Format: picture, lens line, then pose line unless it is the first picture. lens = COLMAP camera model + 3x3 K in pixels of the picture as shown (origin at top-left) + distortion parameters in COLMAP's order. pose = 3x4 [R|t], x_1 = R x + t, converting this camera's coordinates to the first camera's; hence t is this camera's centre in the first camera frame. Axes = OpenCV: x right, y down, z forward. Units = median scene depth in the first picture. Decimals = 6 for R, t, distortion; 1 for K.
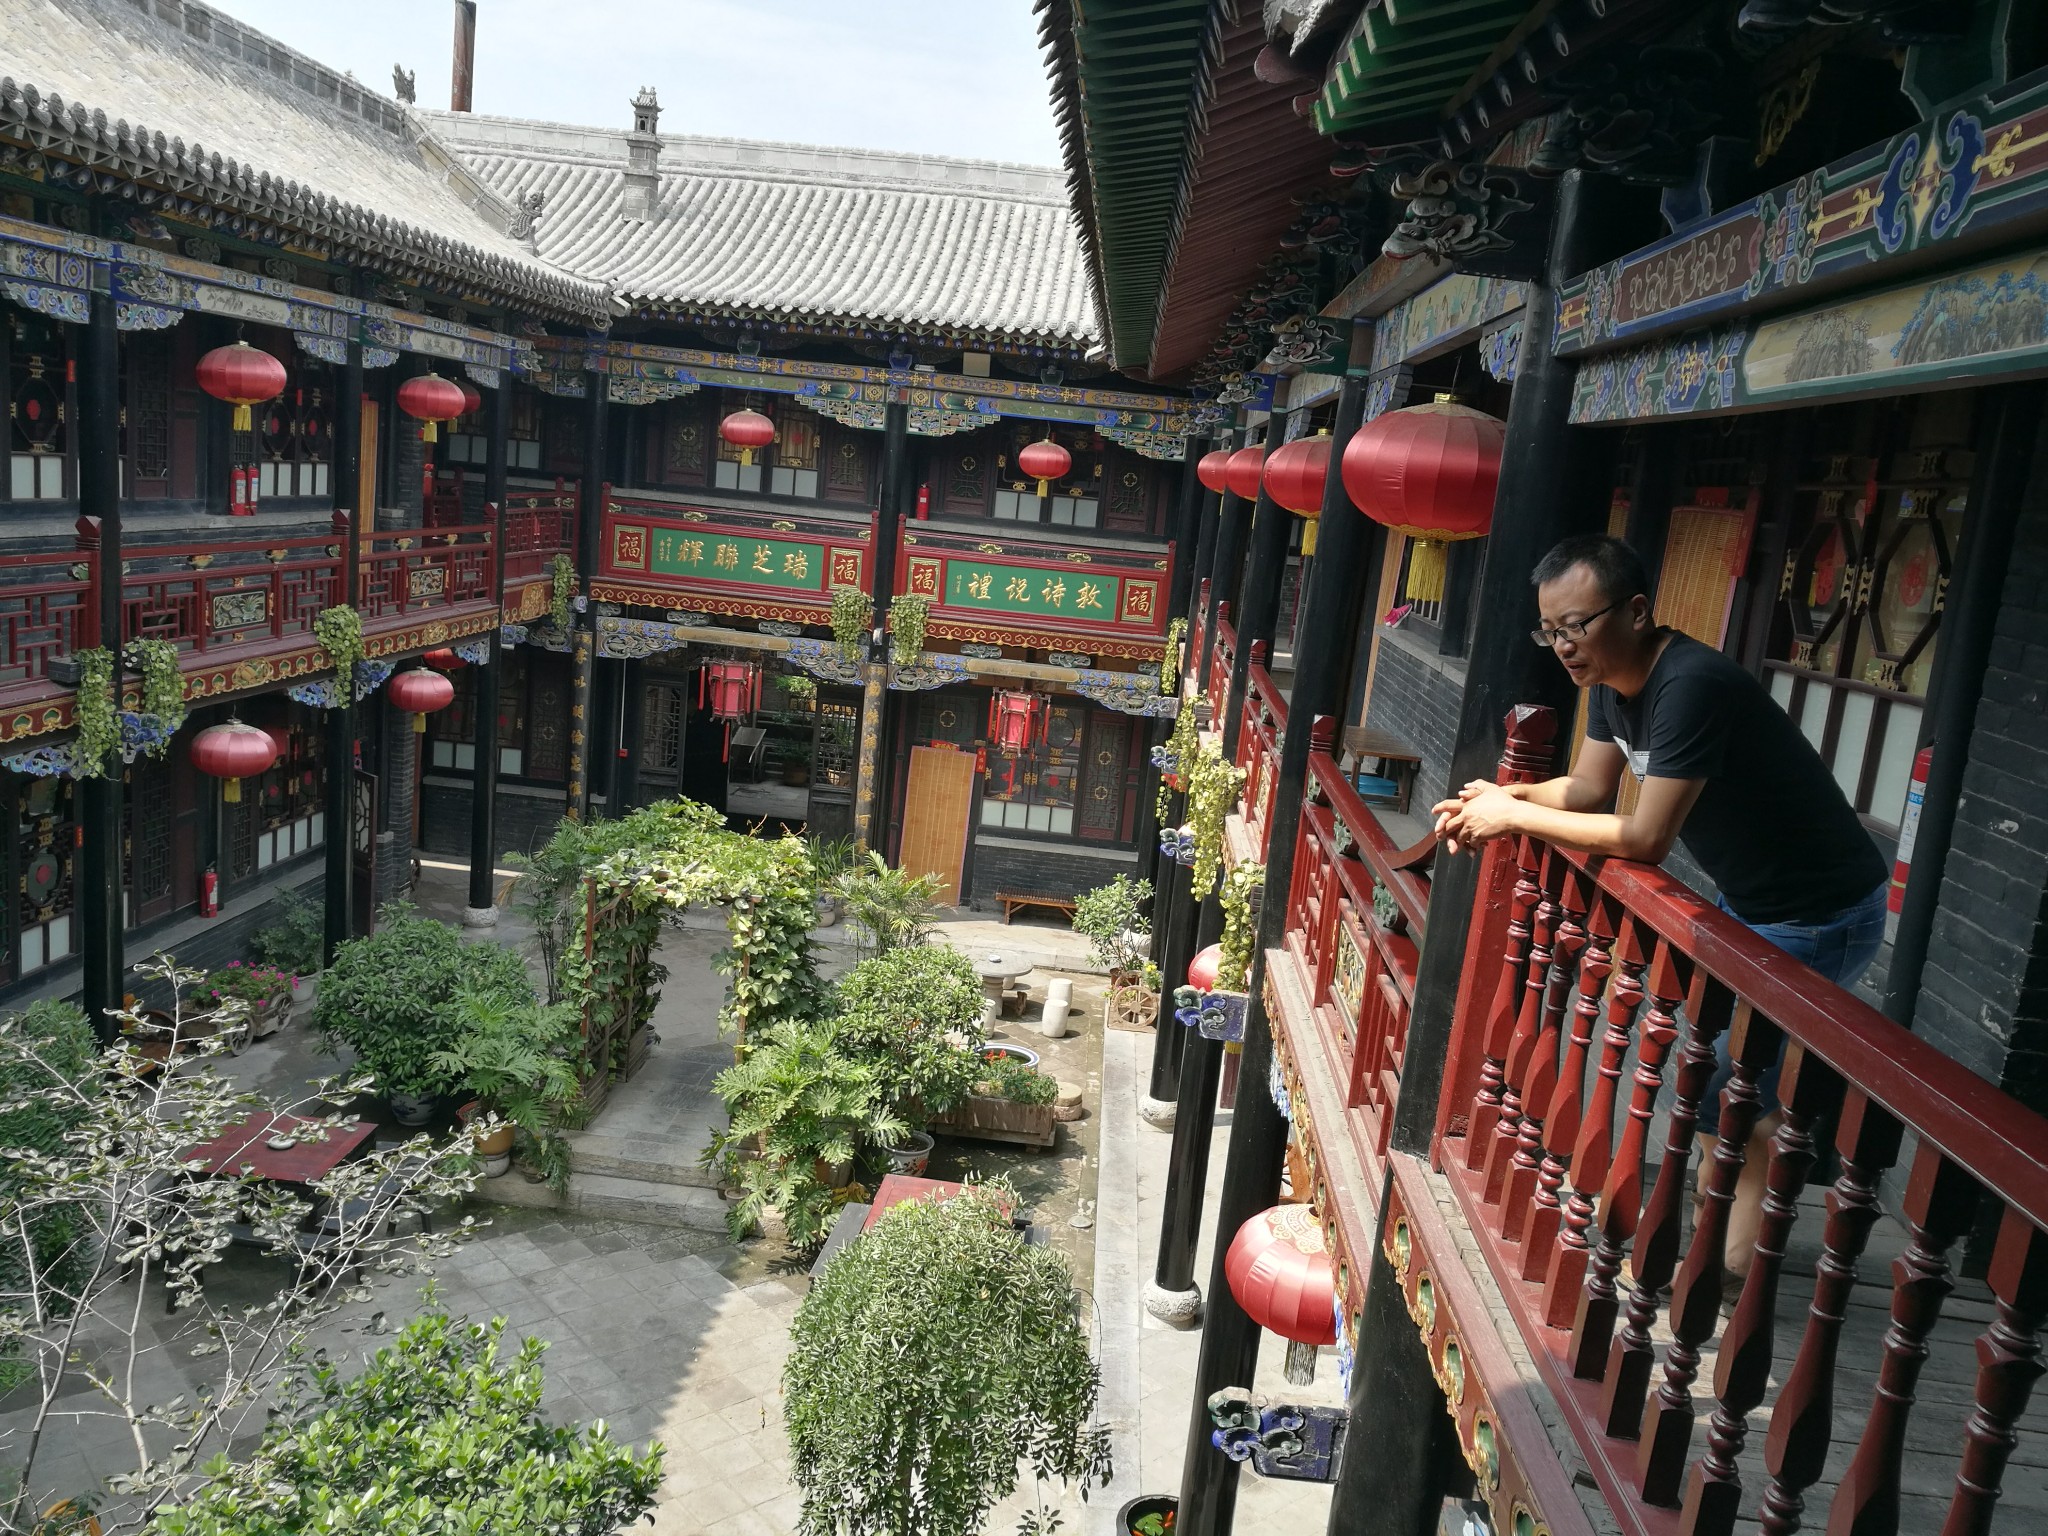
lens RADIAL K [[1571.7, 0, 1024.3], [0, 1571.7, 762.9], [0, 0, 1]] dist [0.007631, 0.004250]
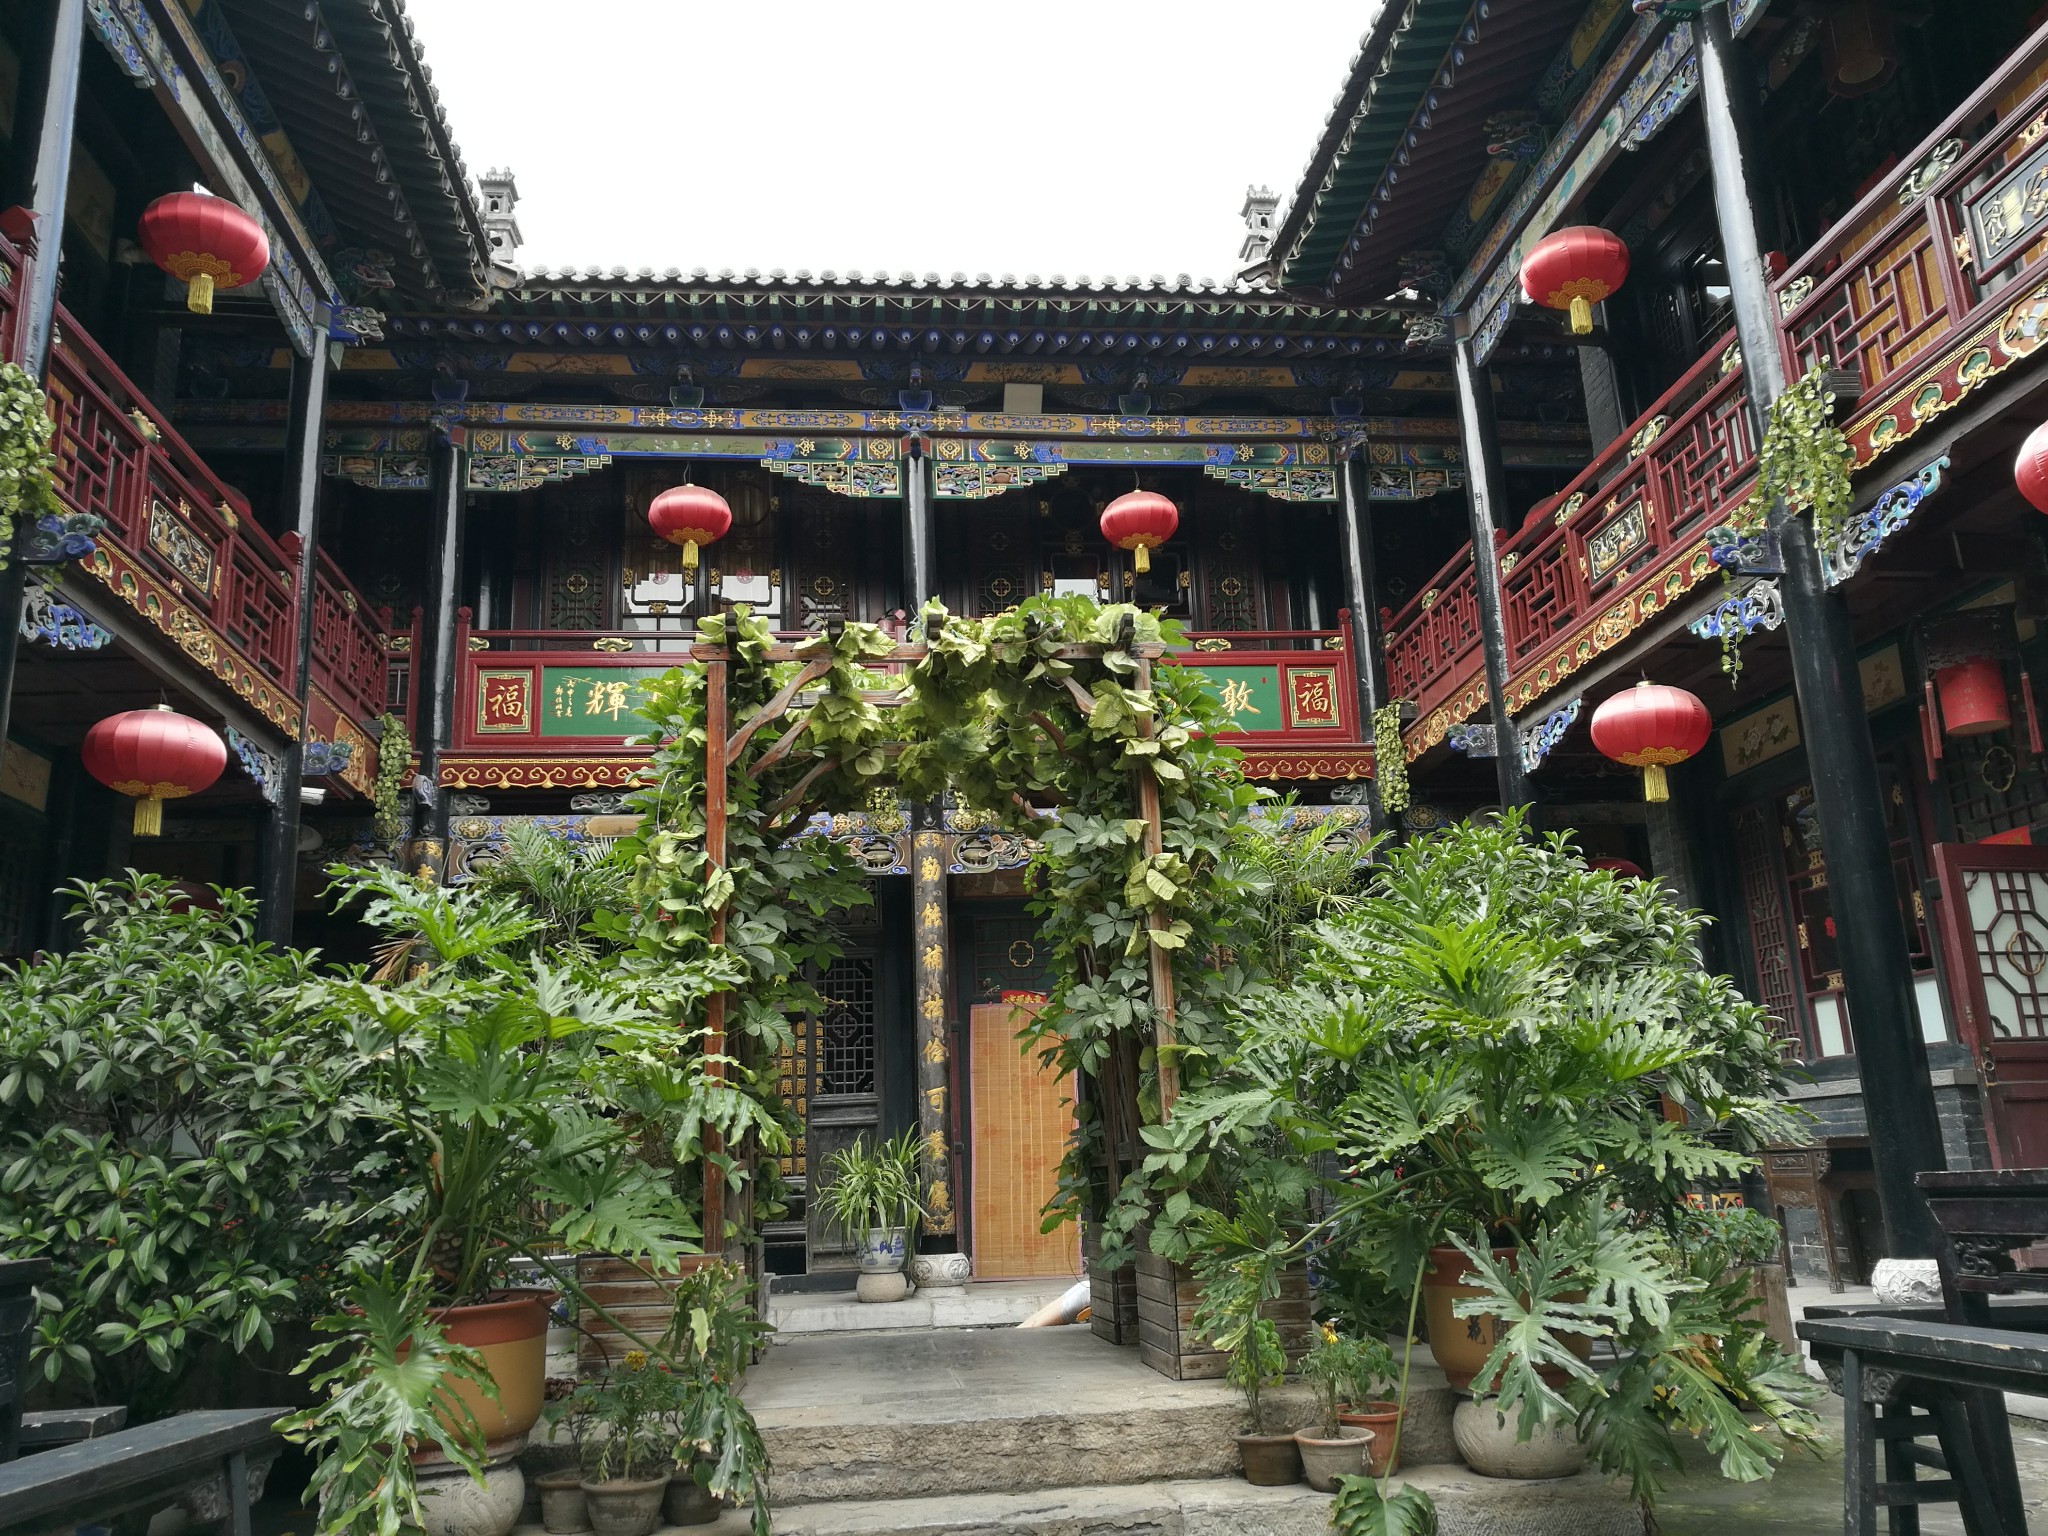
lens RADIAL K [[1571.7, 0, 1025.2], [0, 1571.7, 806.8], [0, 0, 1]] dist [0.007631, 0.004250]
pose [[0.975395, -0.089908, 0.201298, -0.184262], [0.162063, 0.911428, -0.378200, 0.172033], [-0.149466, 0.401517, 0.903573, 0.438491]]
